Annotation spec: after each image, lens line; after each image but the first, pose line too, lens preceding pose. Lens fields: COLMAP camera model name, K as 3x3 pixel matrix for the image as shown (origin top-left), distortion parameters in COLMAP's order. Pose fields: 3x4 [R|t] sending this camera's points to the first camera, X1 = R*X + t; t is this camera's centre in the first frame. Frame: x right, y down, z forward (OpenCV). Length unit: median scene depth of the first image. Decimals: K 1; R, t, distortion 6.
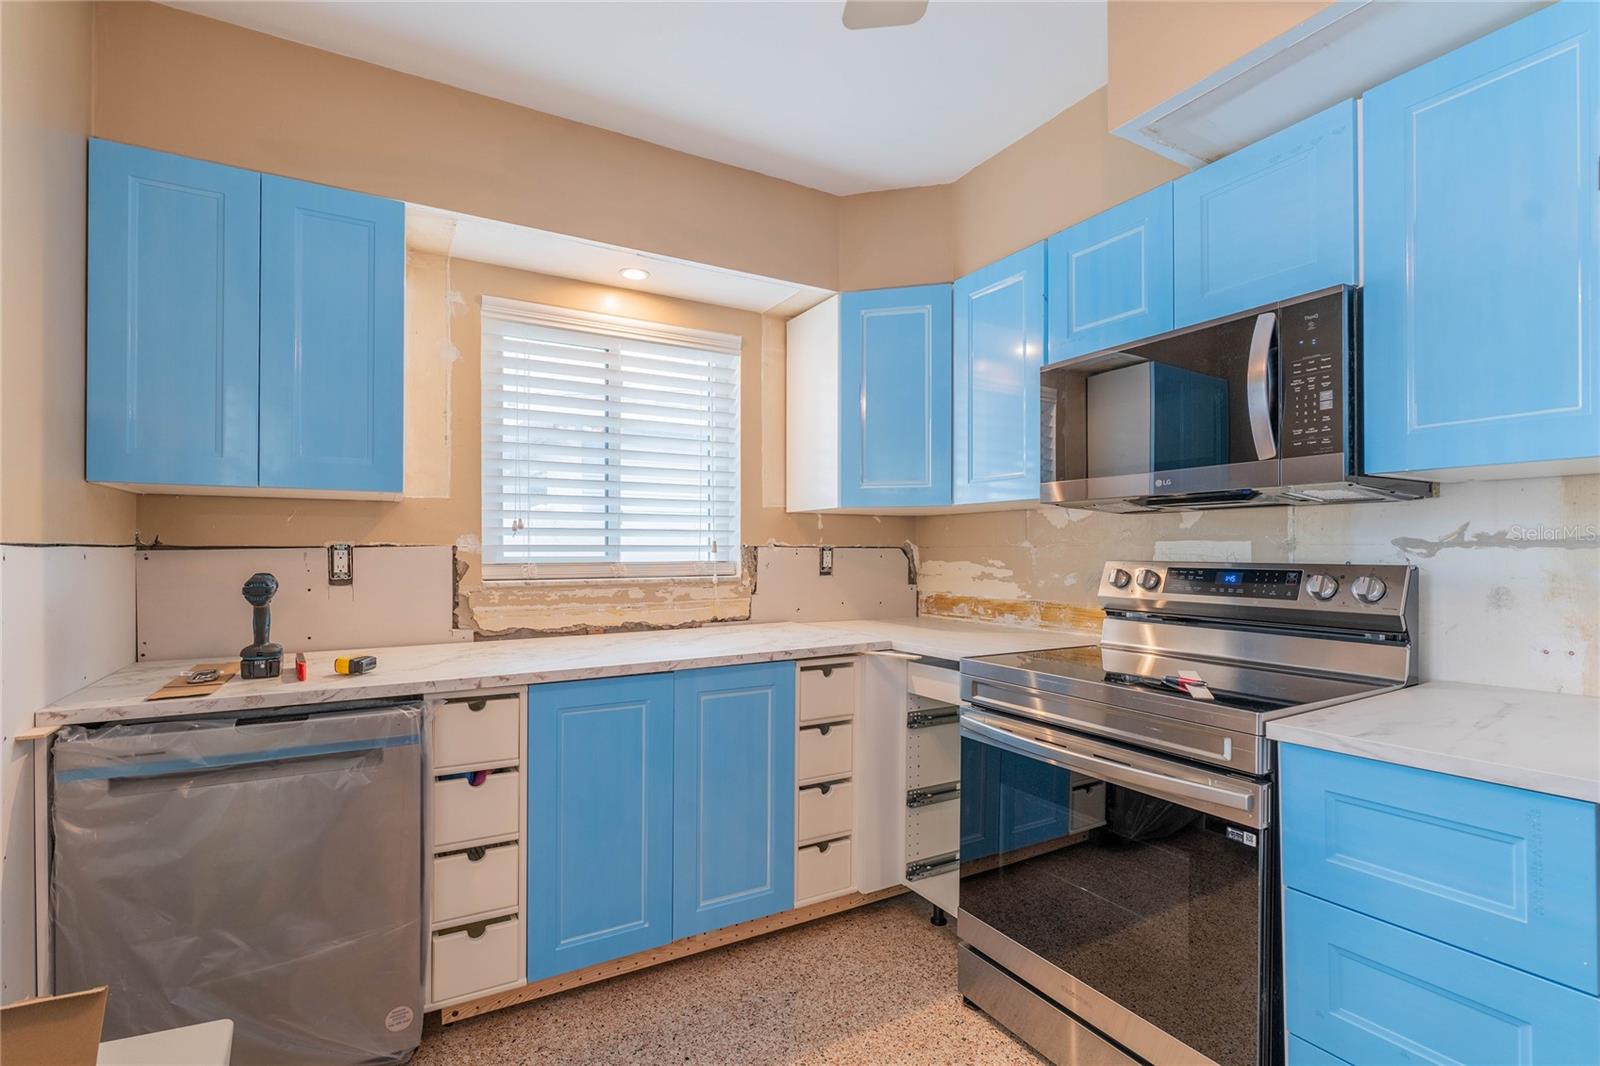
lens RADIAL K [[703.2, 0, 802.8], [0, 703.2, 548.4], [0, 0, 1]] dist [-0.009722, 0.002952]
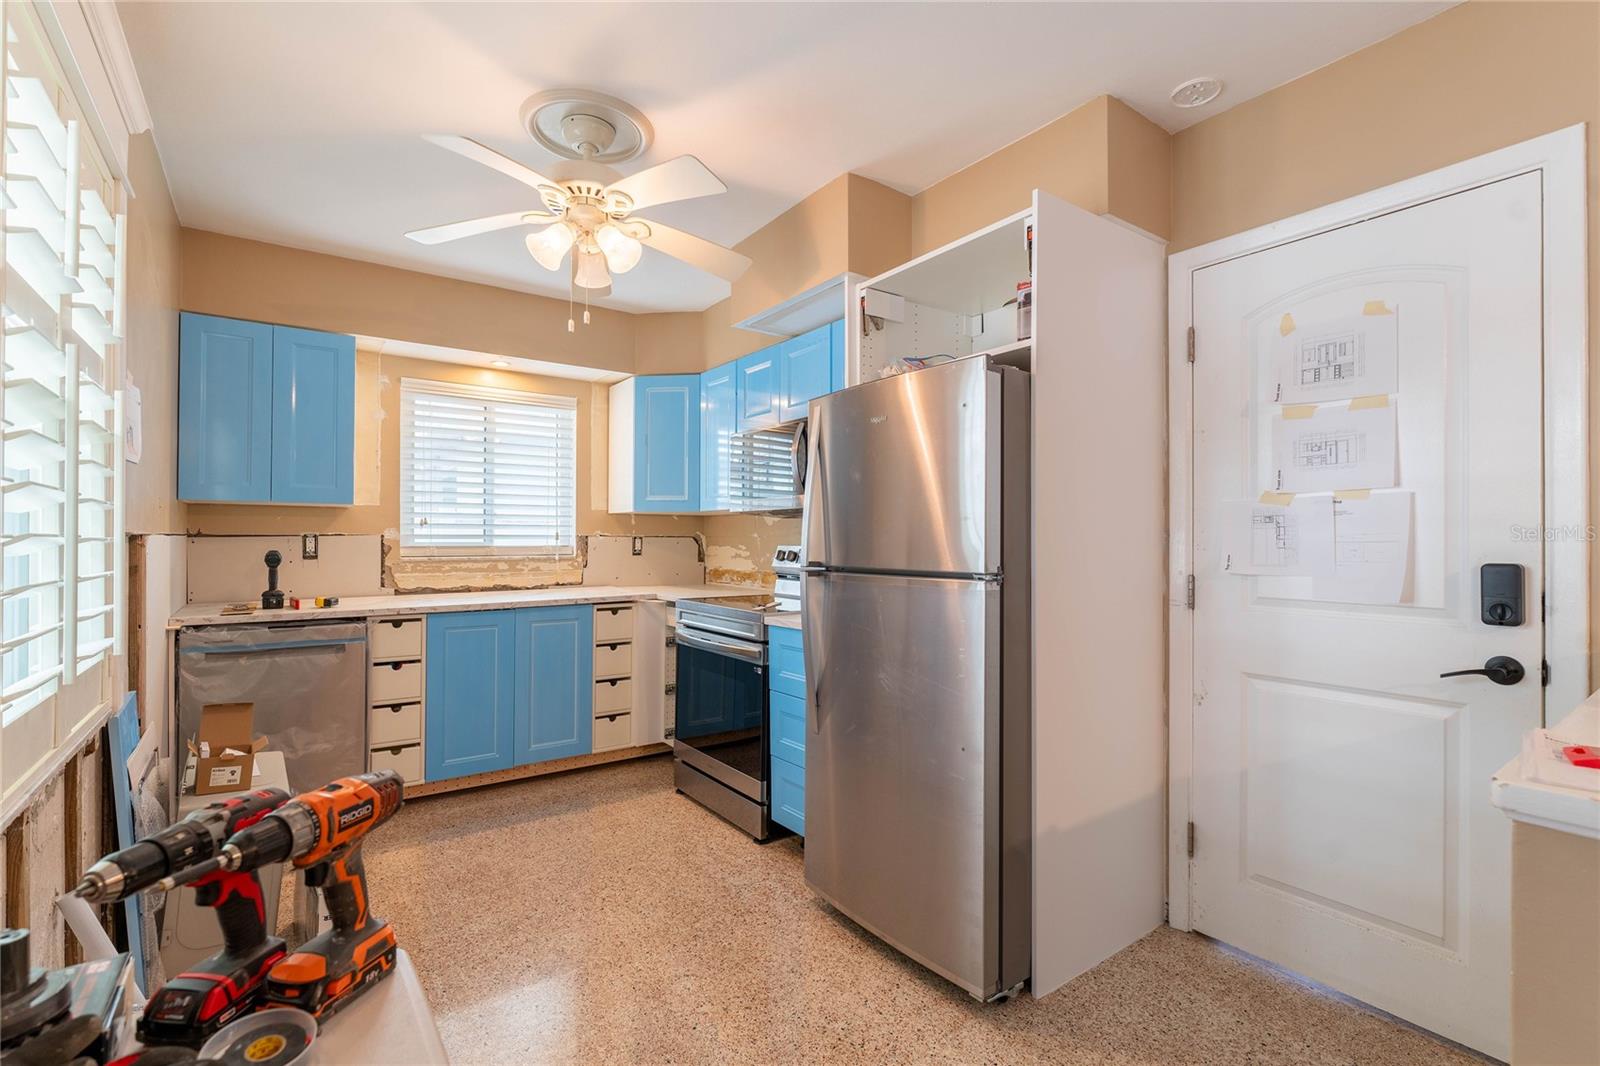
lens RADIAL K [[703.2, 0, 788.5], [0, 703.2, 529.5], [0, 0, 1]] dist [-0.009722, 0.002952]
pose [[0.996591, 0.004867, 0.082362, 0.308886], [-0.004203, 0.999957, -0.008240, -0.007773], [-0.082399, 0.007866, 0.996568, -0.699999]]
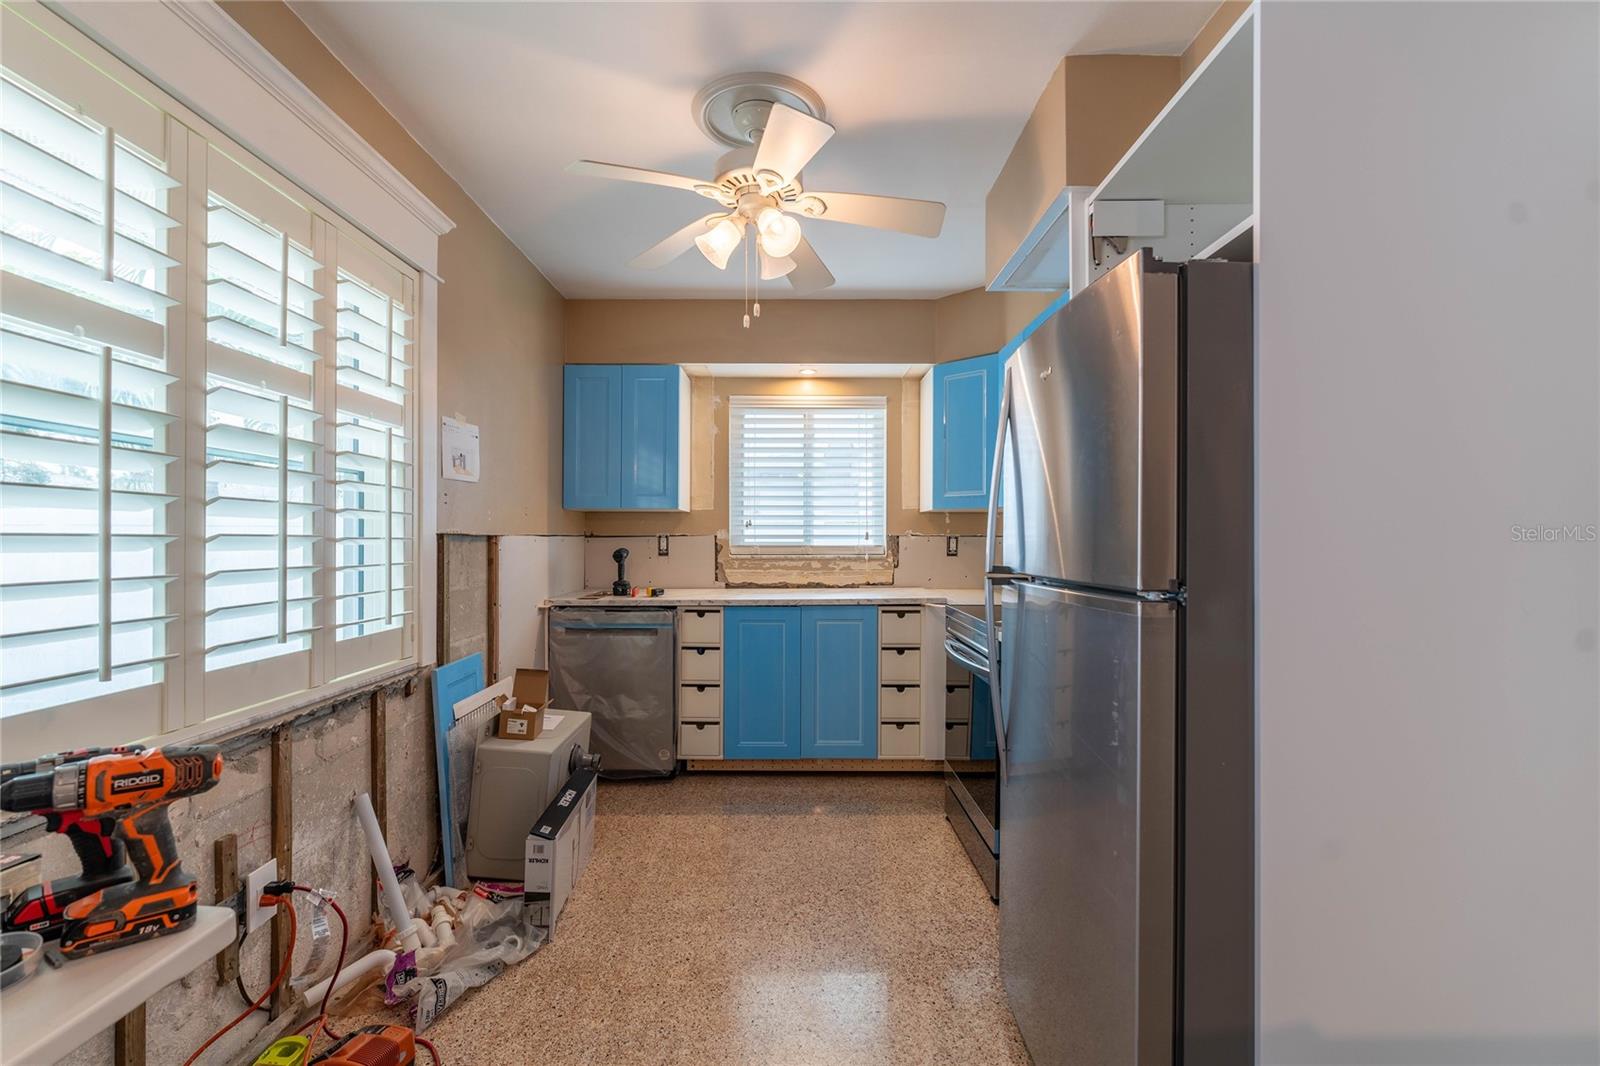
lens RADIAL K [[703.2, 0, 810.4], [0, 703.2, 531.2], [0, 0, 1]] dist [-0.009722, 0.002952]
pose [[0.868090, -0.002547, -0.496400, 0.651552], [0.000306, 0.999989, -0.004597, -0.006445], [0.496406, 0.003839, 0.868082, -0.484262]]
